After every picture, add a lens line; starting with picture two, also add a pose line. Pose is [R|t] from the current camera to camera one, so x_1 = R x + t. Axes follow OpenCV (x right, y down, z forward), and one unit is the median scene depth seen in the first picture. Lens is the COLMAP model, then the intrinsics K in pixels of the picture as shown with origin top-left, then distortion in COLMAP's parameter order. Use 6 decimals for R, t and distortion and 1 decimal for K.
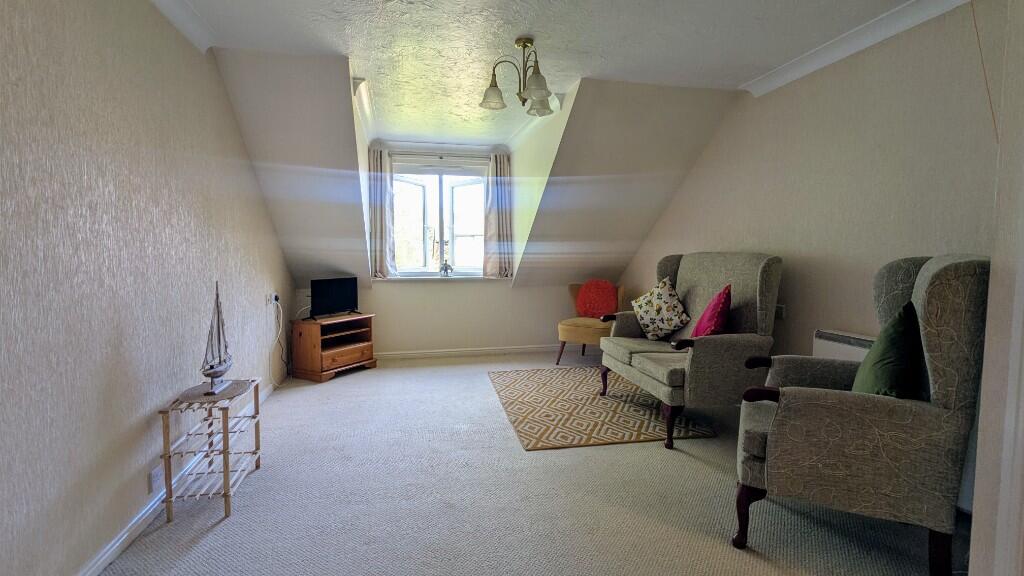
lens RADIAL K [[478.8, 0, 510.8], [0, 478.8, 293.1], [0, 0, 1]] dist [0.003346, 0.000412]
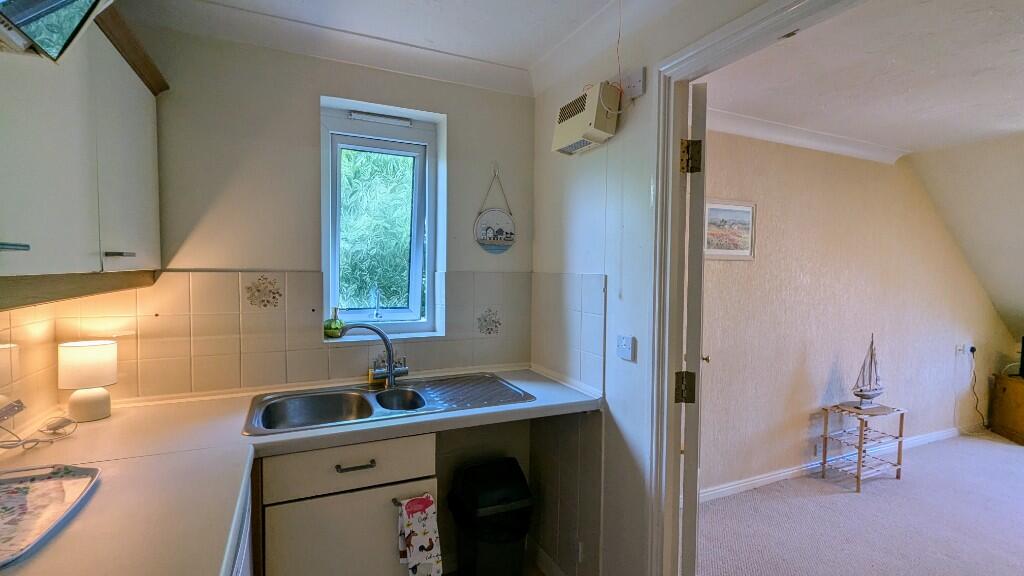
lens RADIAL K [[478.8, 0, 513.0], [0, 478.8, 293.0], [0, 0, 1]] dist [0.003346, 0.000412]
pose [[0.205669, 0.031657, -0.978110, 0.593798], [-0.085372, 0.996247, 0.014293, -0.075154], [0.974891, 0.080564, 0.207599, -0.379622]]
